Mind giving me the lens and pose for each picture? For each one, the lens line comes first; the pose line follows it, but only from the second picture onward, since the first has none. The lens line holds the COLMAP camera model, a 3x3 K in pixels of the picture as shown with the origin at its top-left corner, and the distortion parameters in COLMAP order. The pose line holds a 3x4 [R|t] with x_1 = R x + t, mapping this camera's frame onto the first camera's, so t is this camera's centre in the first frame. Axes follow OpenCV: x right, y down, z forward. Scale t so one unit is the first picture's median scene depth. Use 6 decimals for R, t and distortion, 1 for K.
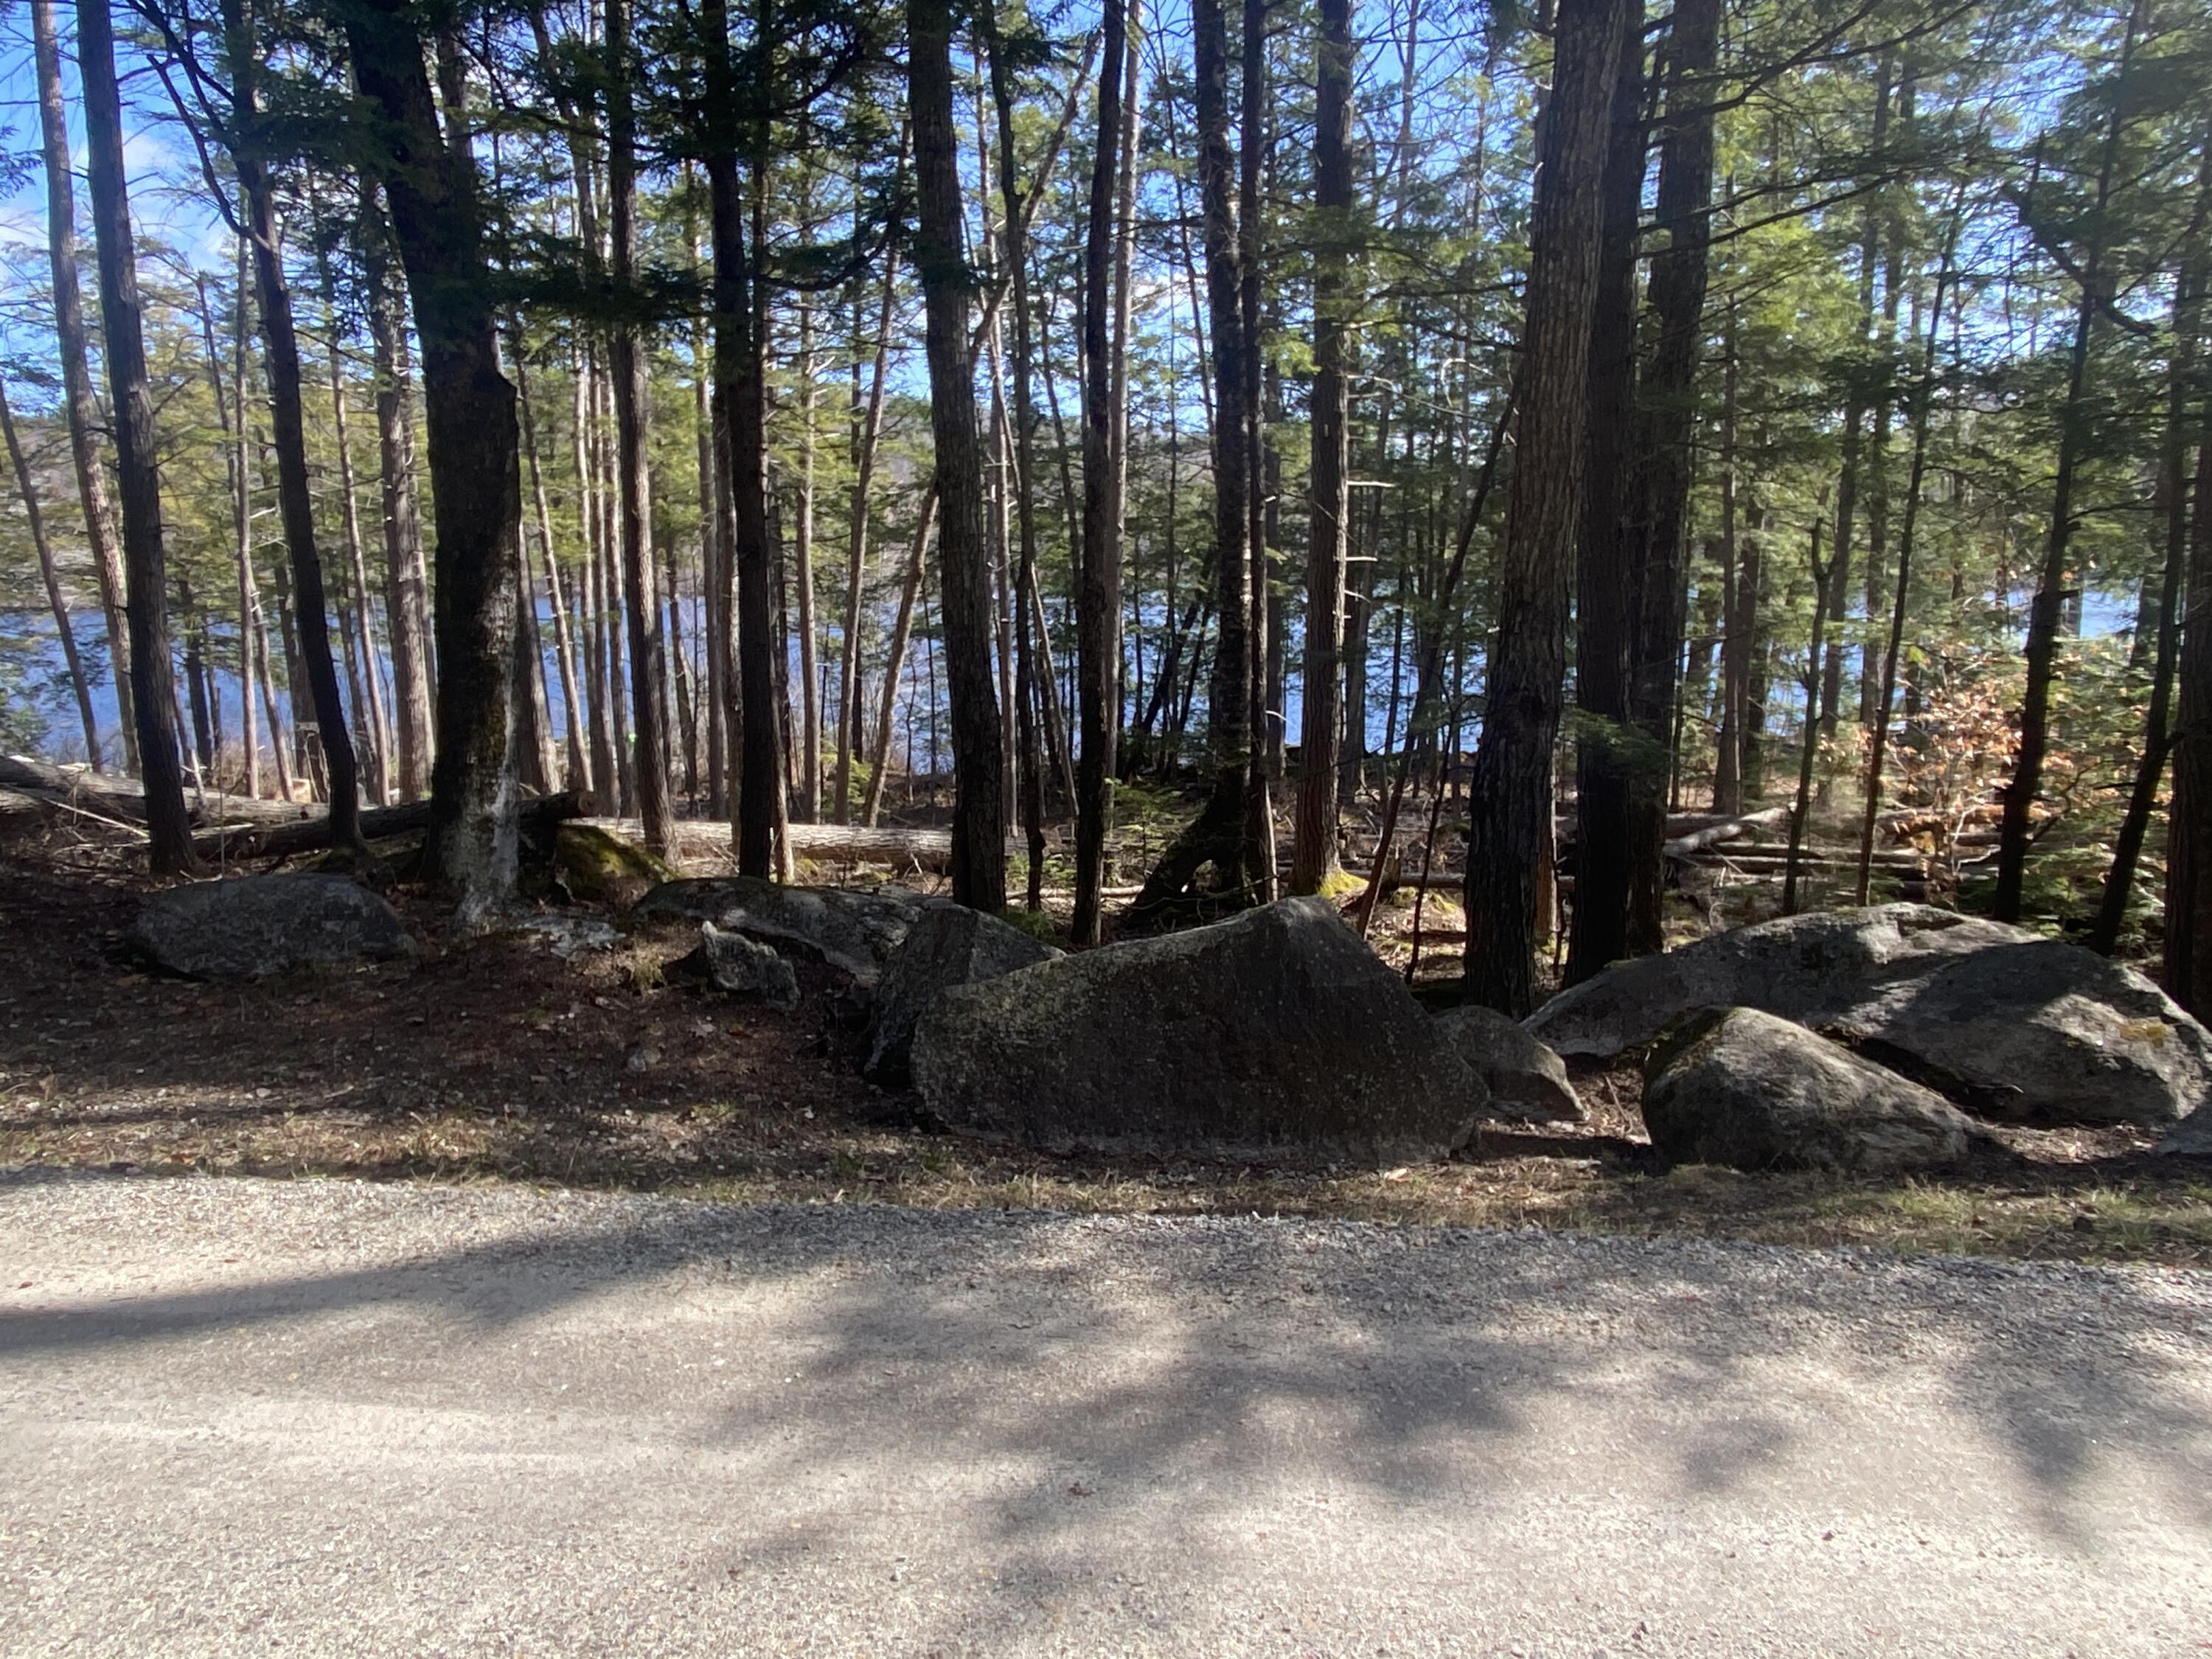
lens RADIAL K [[1581.7, 0, 1150.7], [0, 1581.7, 863.9], [0, 0, 1]] dist [0.004875, 0.000354]
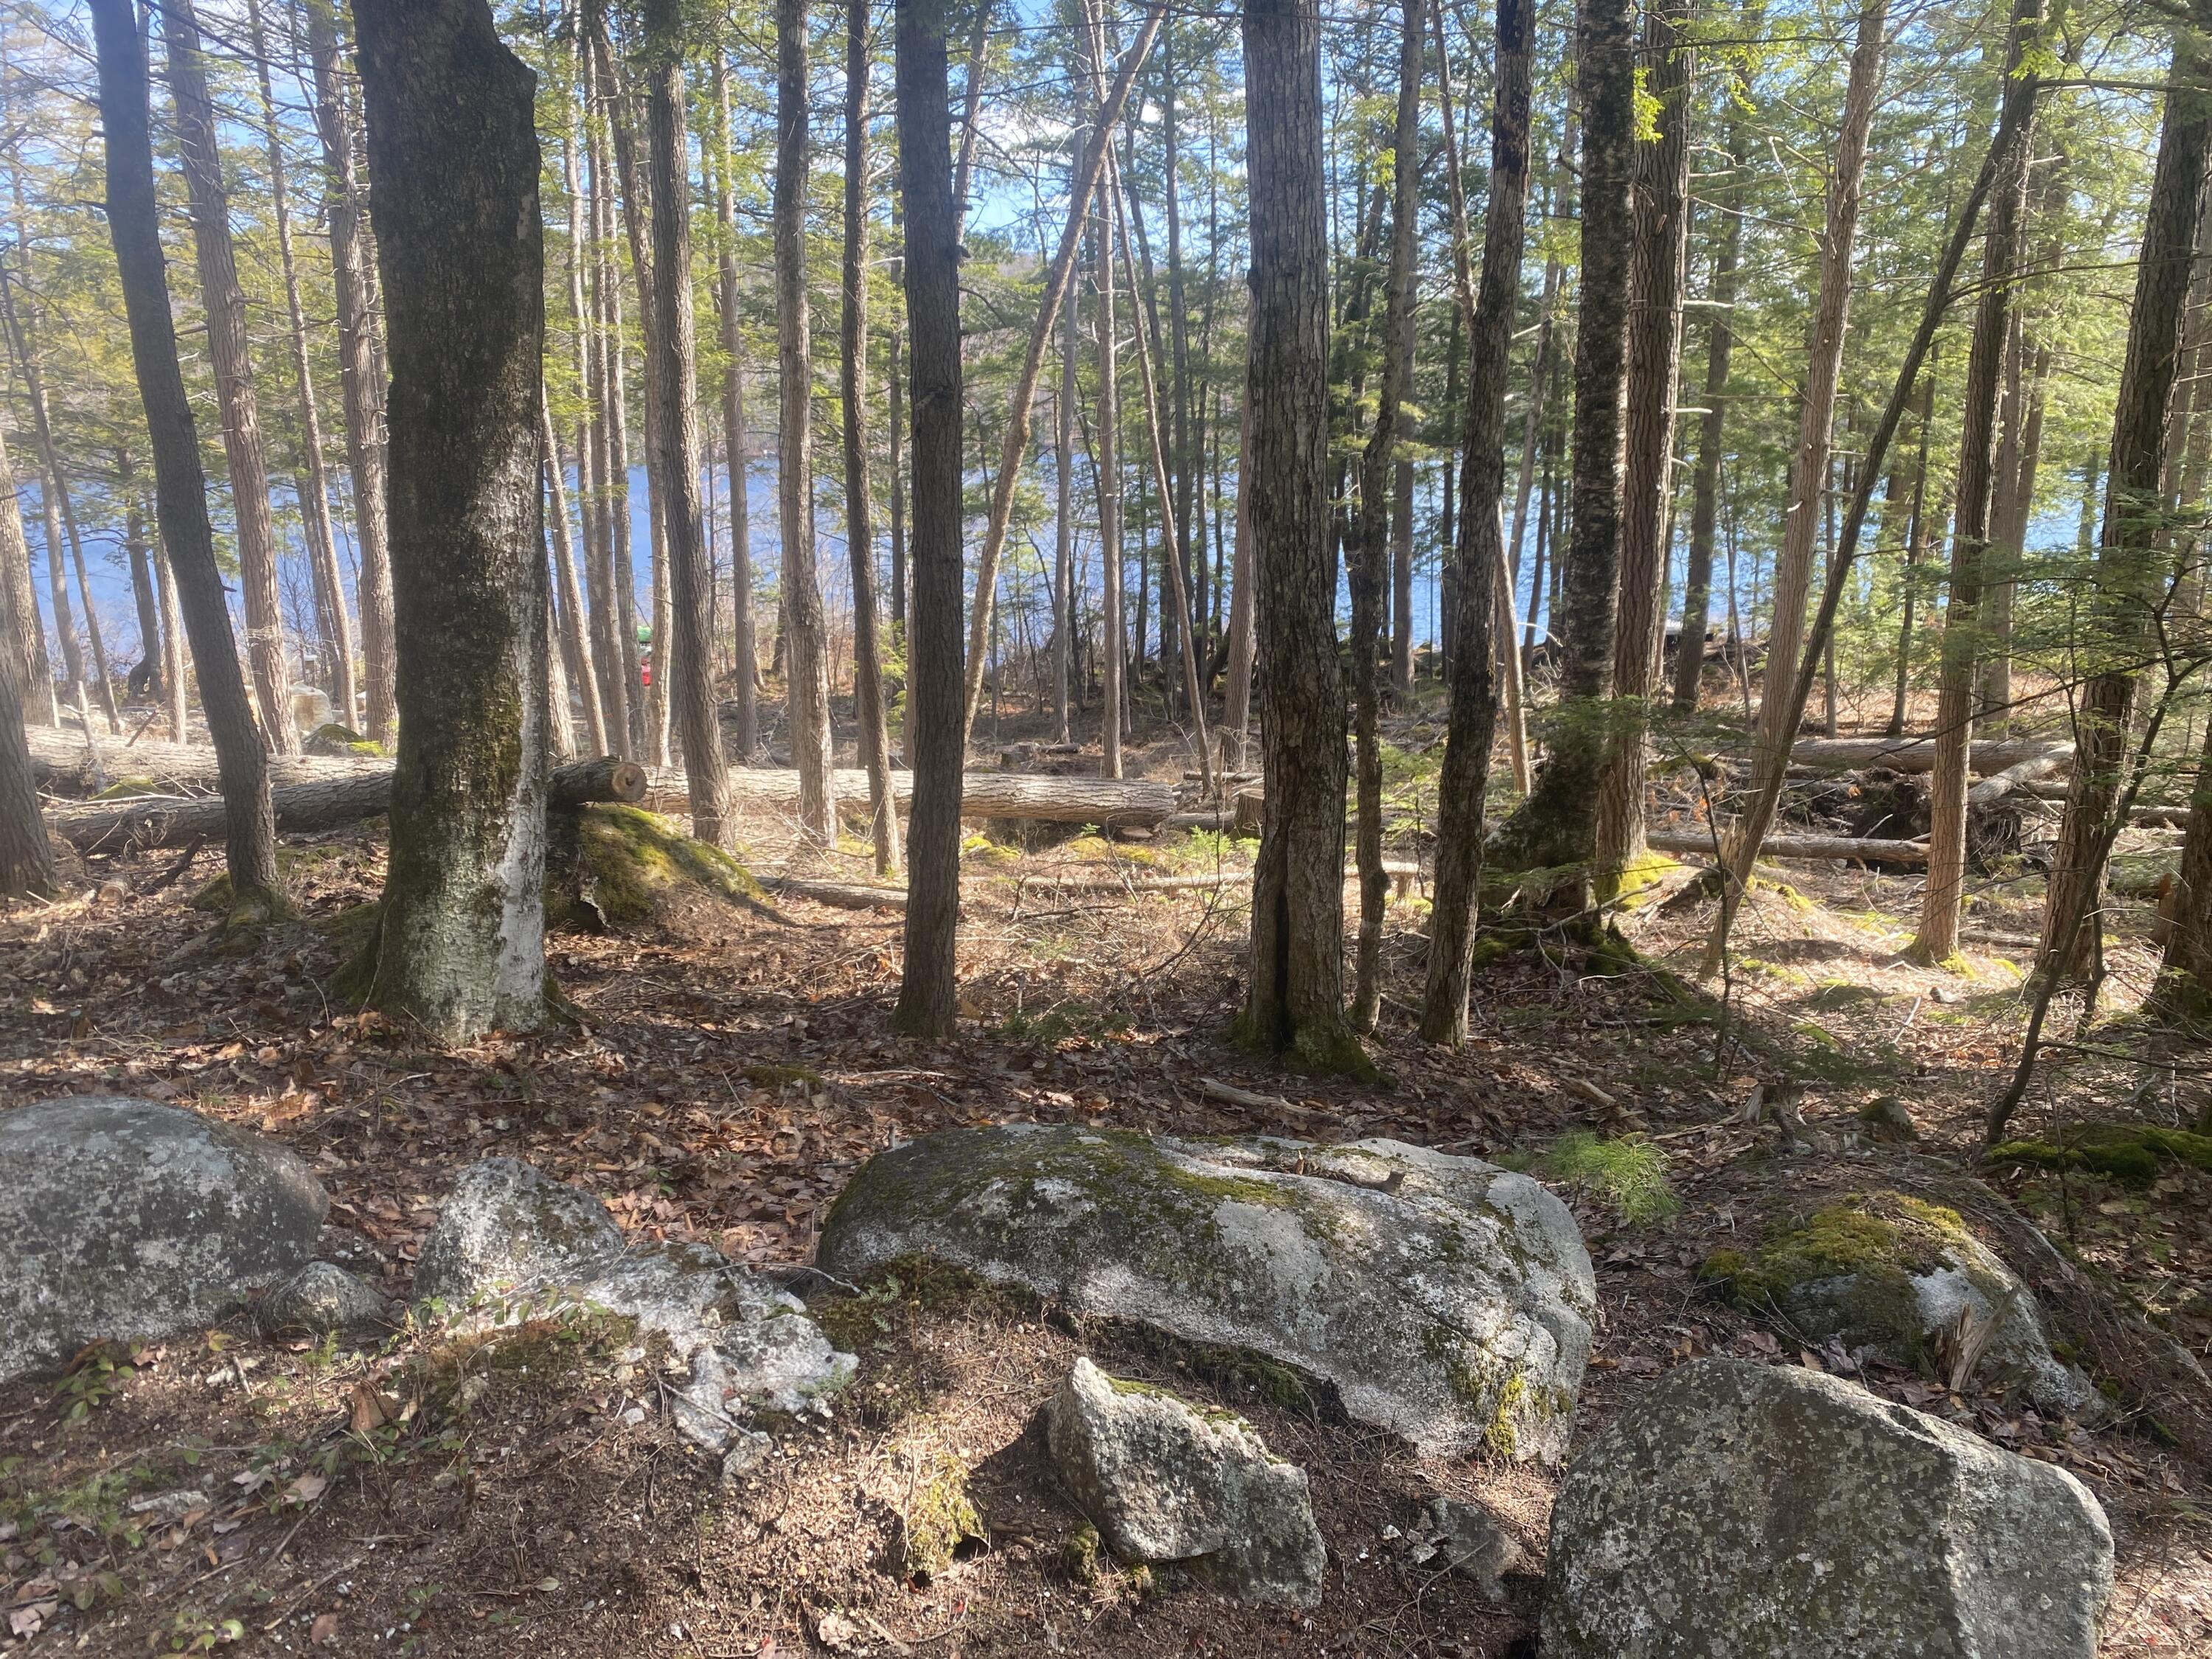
lens RADIAL K [[1731.8, 0, 1106.0], [0, 1731.8, 829.5], [0, 0, 1]] dist [-0.004390, -0.016889]
pose [[0.999081, 0.005518, -0.042512, -0.058362], [-0.003691, 0.999070, 0.042950, -0.024517], [0.042710, -0.042754, 0.998172, 0.133648]]
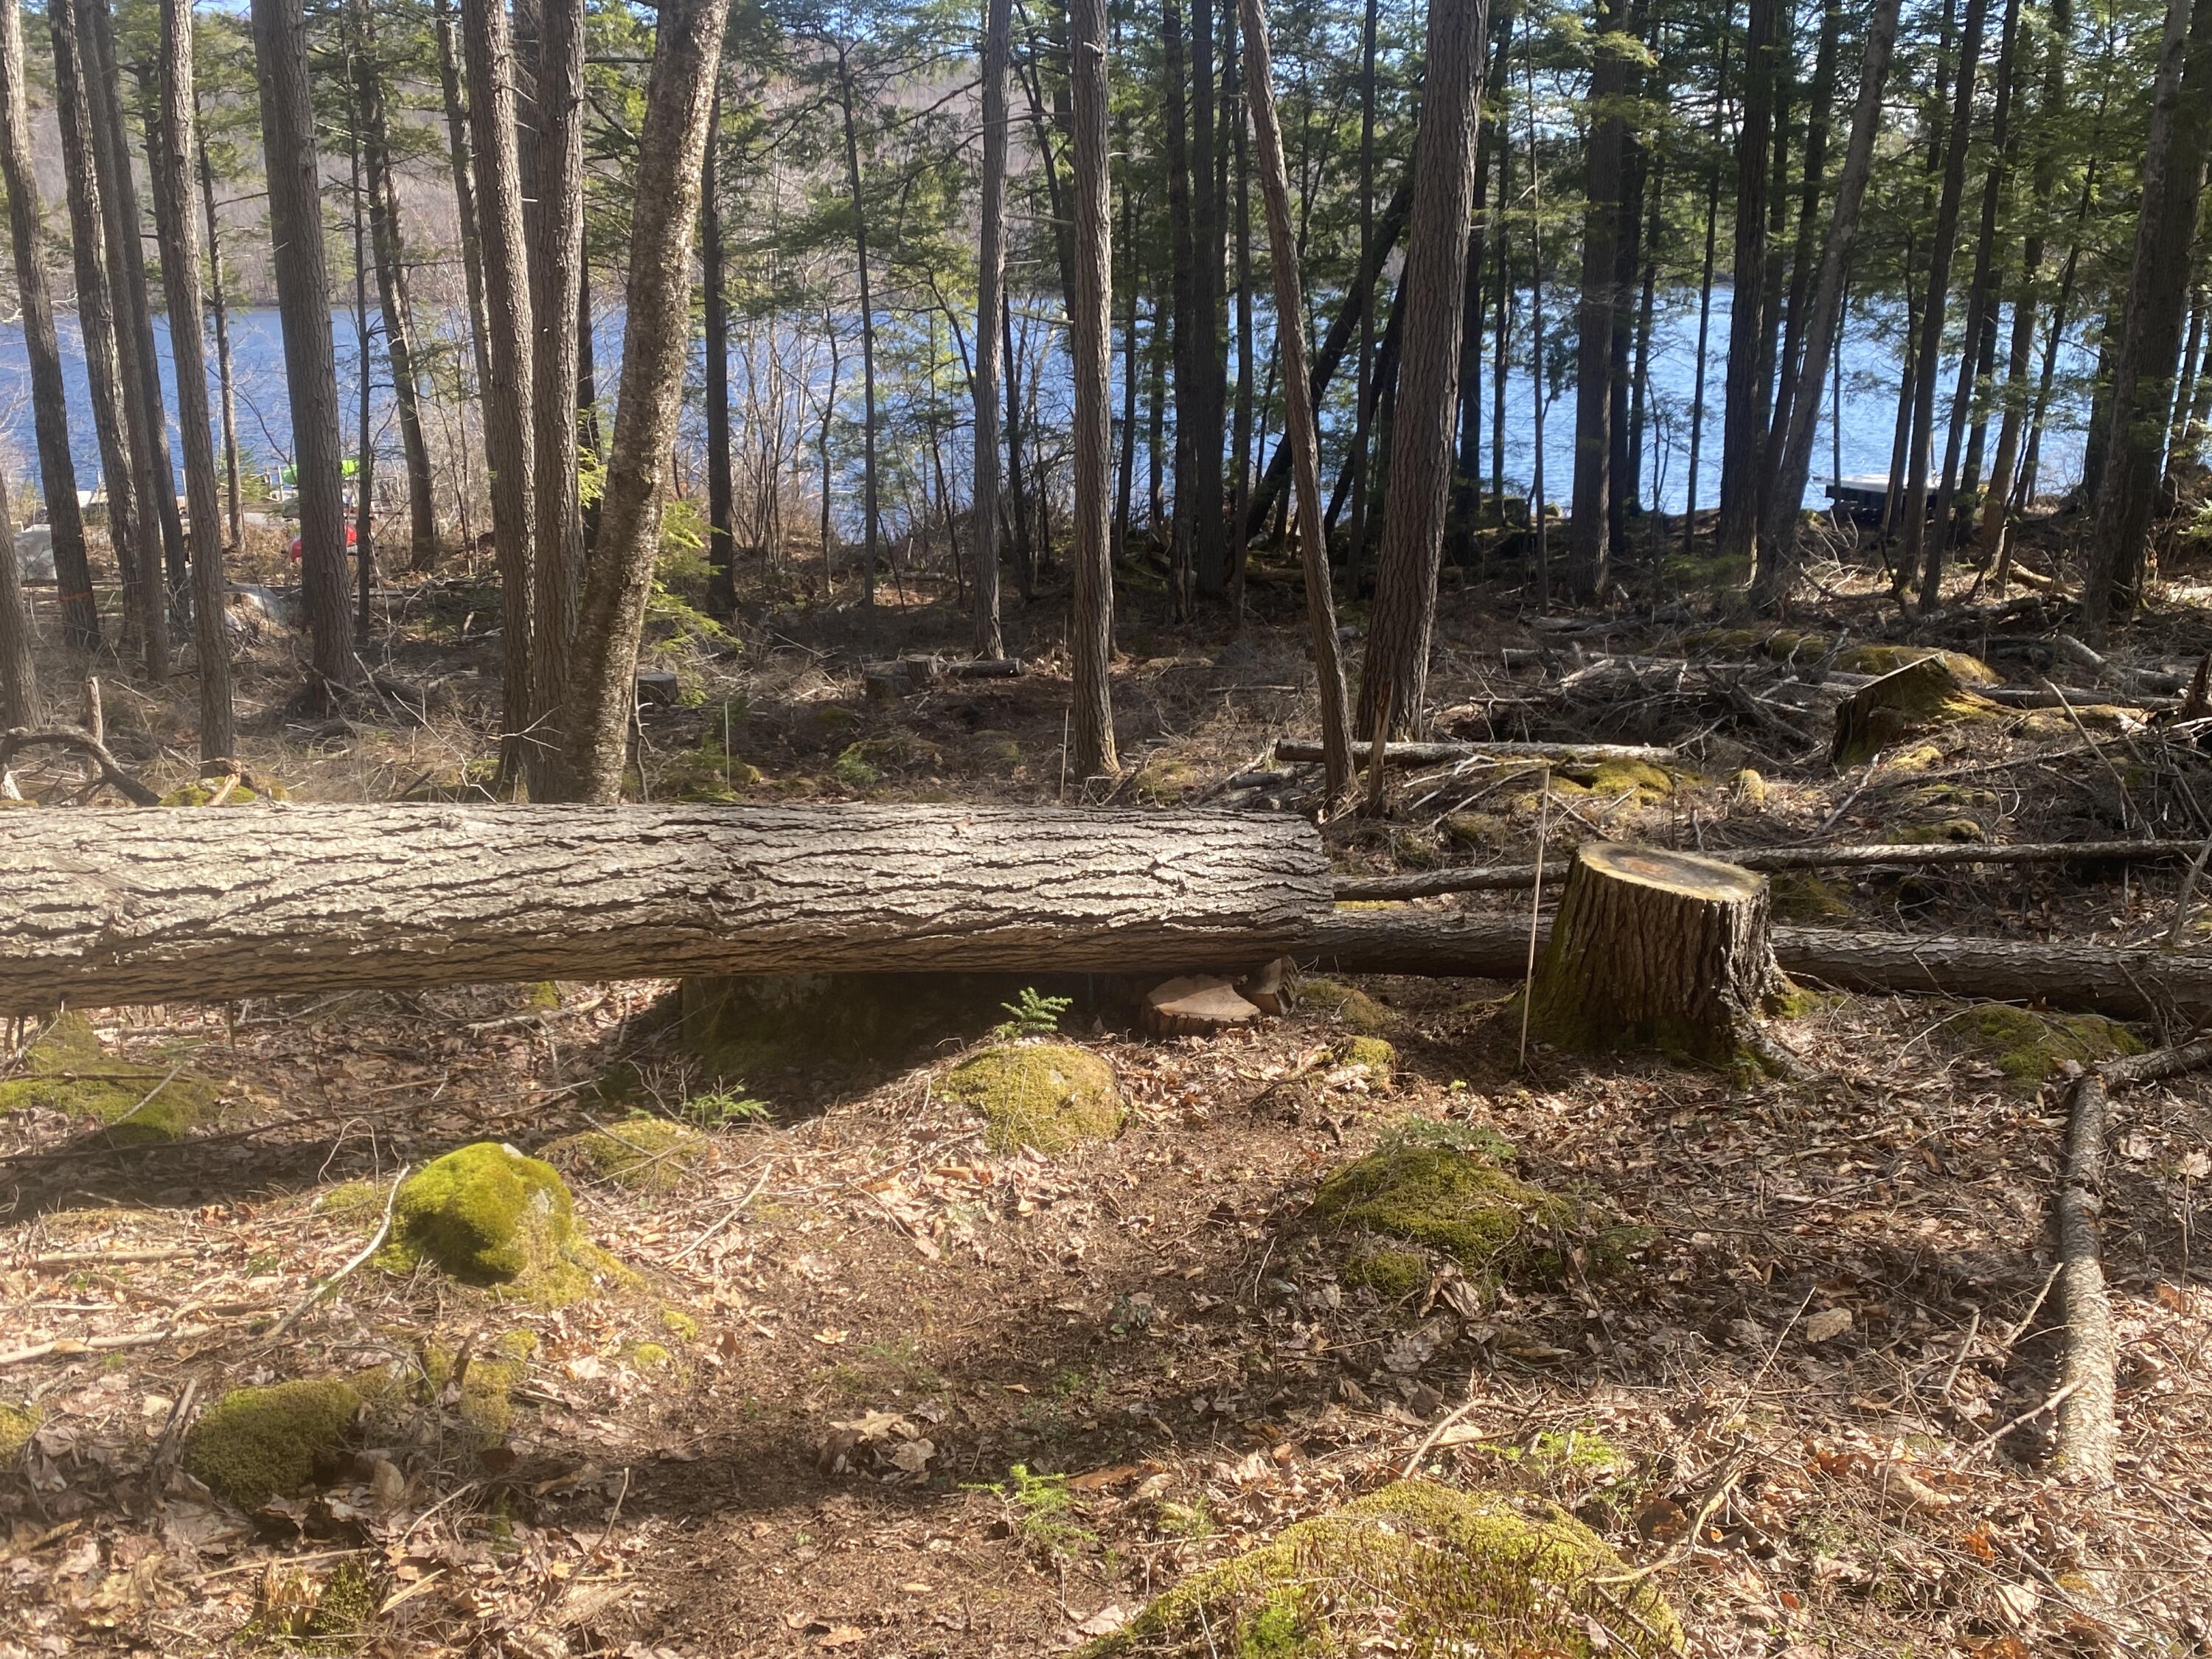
lens RADIAL K [[2024.9, 0, 1106.0], [0, 2024.9, 829.5], [0, 0, 1]] dist [-0.098848, -0.002634]
pose [[0.999741, 0.010478, -0.020199, -0.081442], [-0.008787, 0.996589, 0.082050, -0.031107], [0.020990, -0.081851, 0.996424, 0.589287]]
